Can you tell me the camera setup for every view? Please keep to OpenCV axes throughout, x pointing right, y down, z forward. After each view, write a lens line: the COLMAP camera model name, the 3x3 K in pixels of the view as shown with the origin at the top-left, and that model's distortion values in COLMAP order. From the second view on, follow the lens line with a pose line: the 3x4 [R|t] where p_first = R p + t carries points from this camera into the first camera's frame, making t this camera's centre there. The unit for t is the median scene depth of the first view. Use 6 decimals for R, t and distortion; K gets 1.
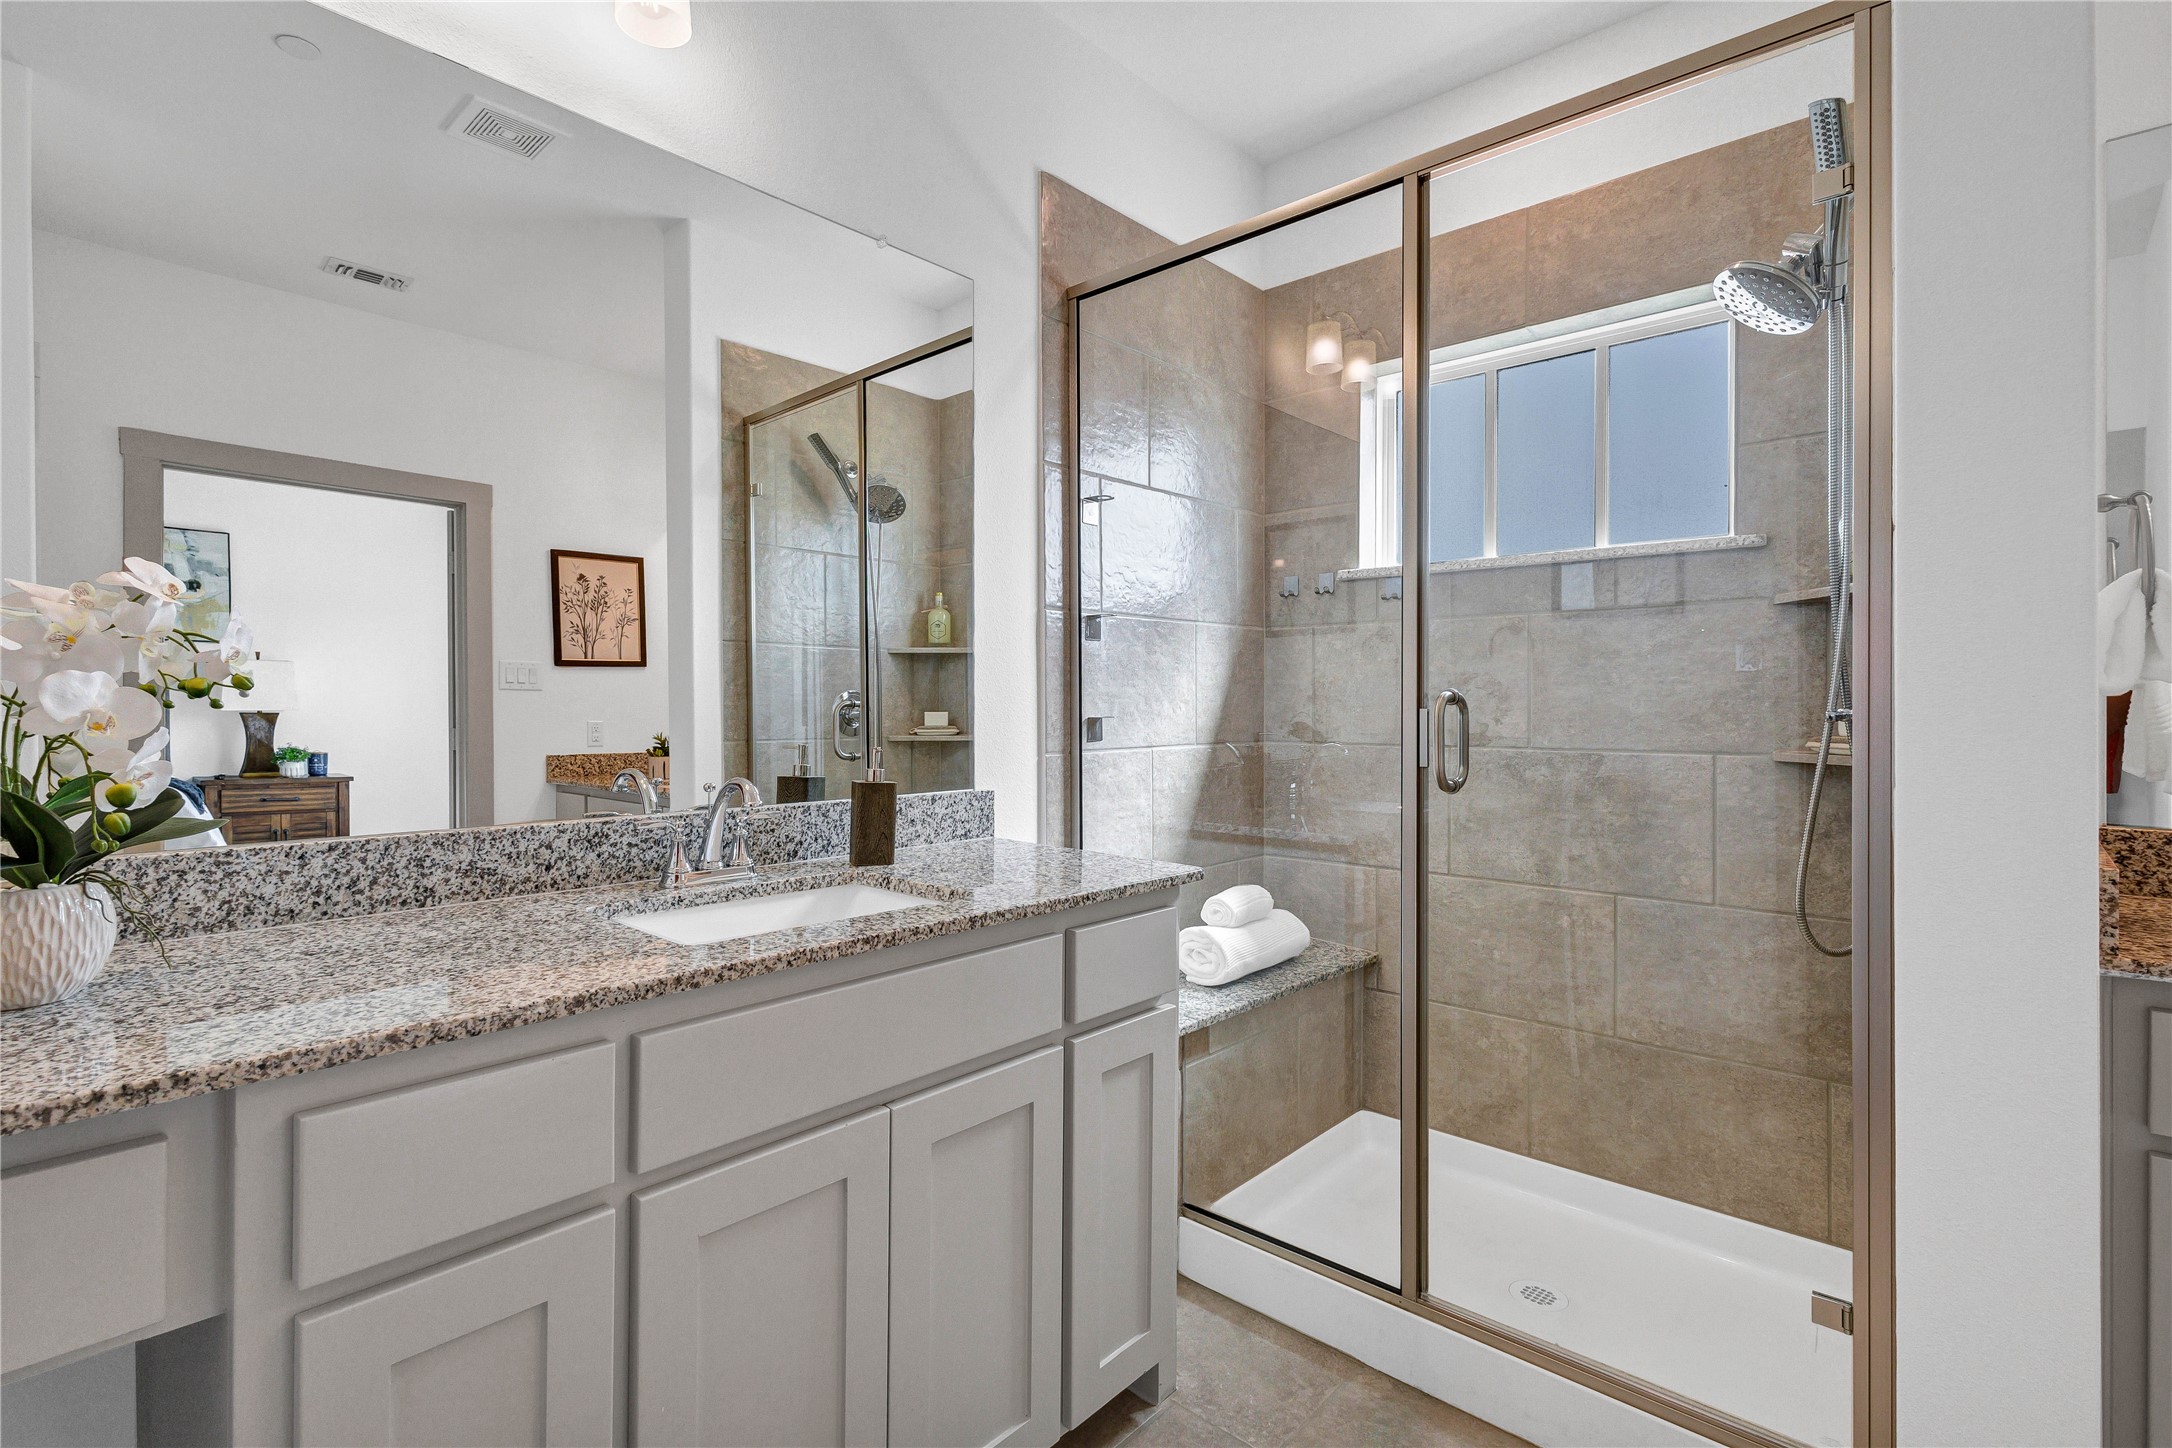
lens RADIAL K [[1010.0, 0, 1079.7], [0, 1010.0, 713.3], [0, 0, 1]] dist [0.009576, -0.000933]
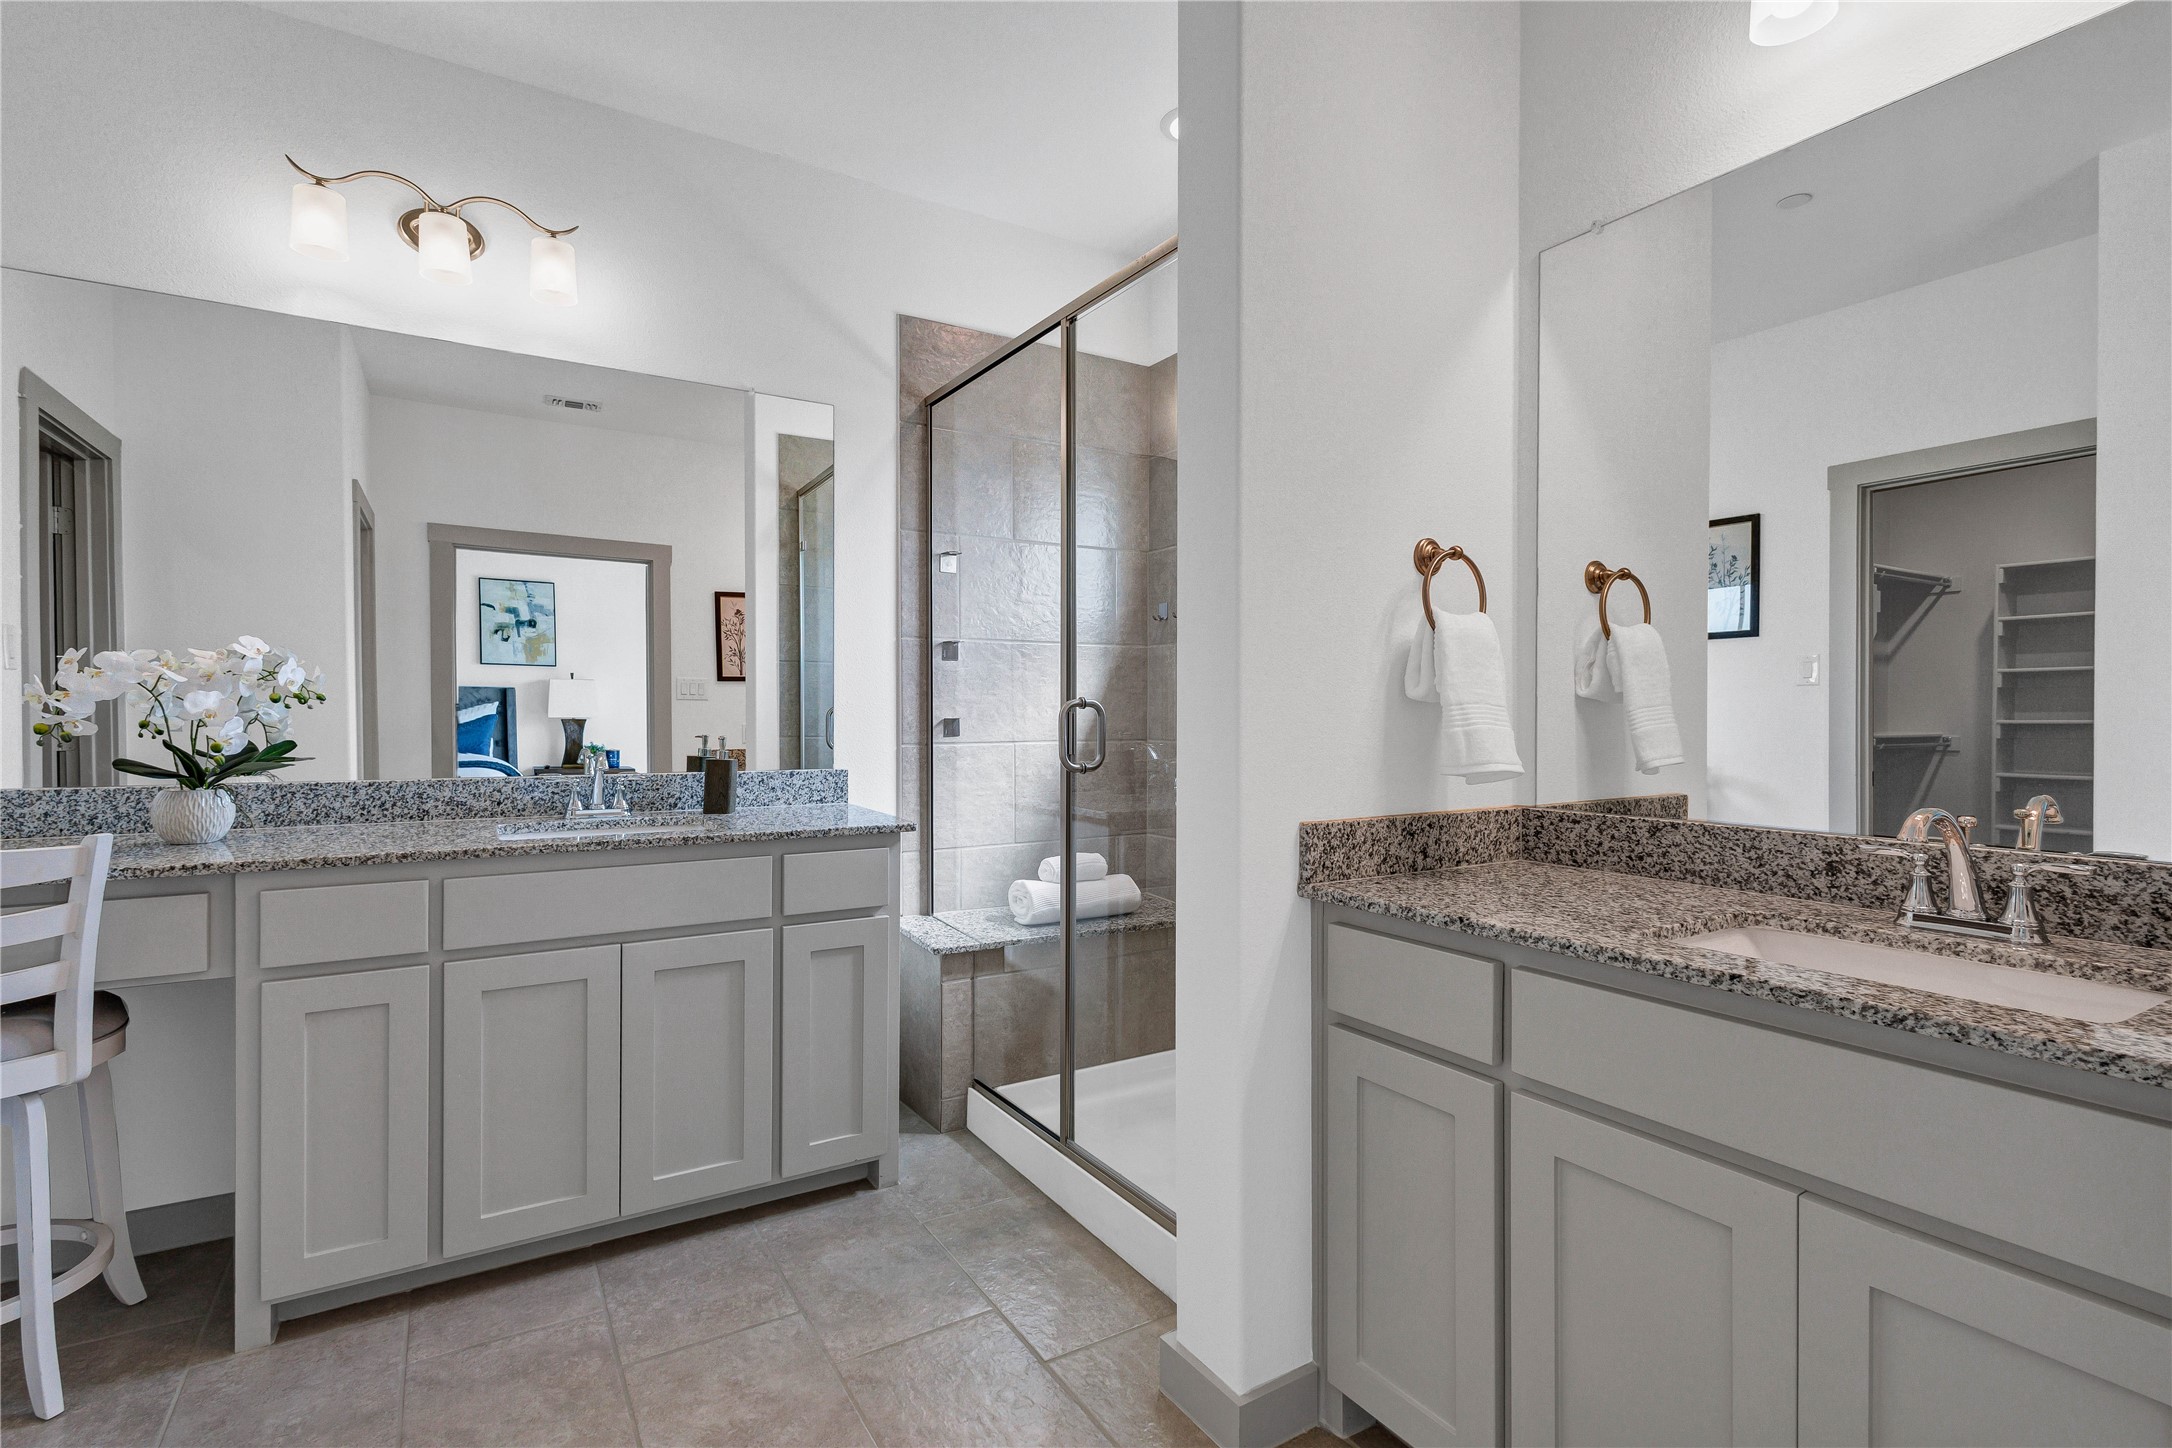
lens RADIAL K [[1010.0, 0, 1095.1], [0, 1010.0, 729.3], [0, 0, 1]] dist [0.009576, -0.000933]
pose [[0.961447, 0.005048, -0.274945, 0.700925], [-0.003110, 0.999967, 0.007484, 0.009546], [0.274973, -0.006340, 0.961431, -0.277032]]
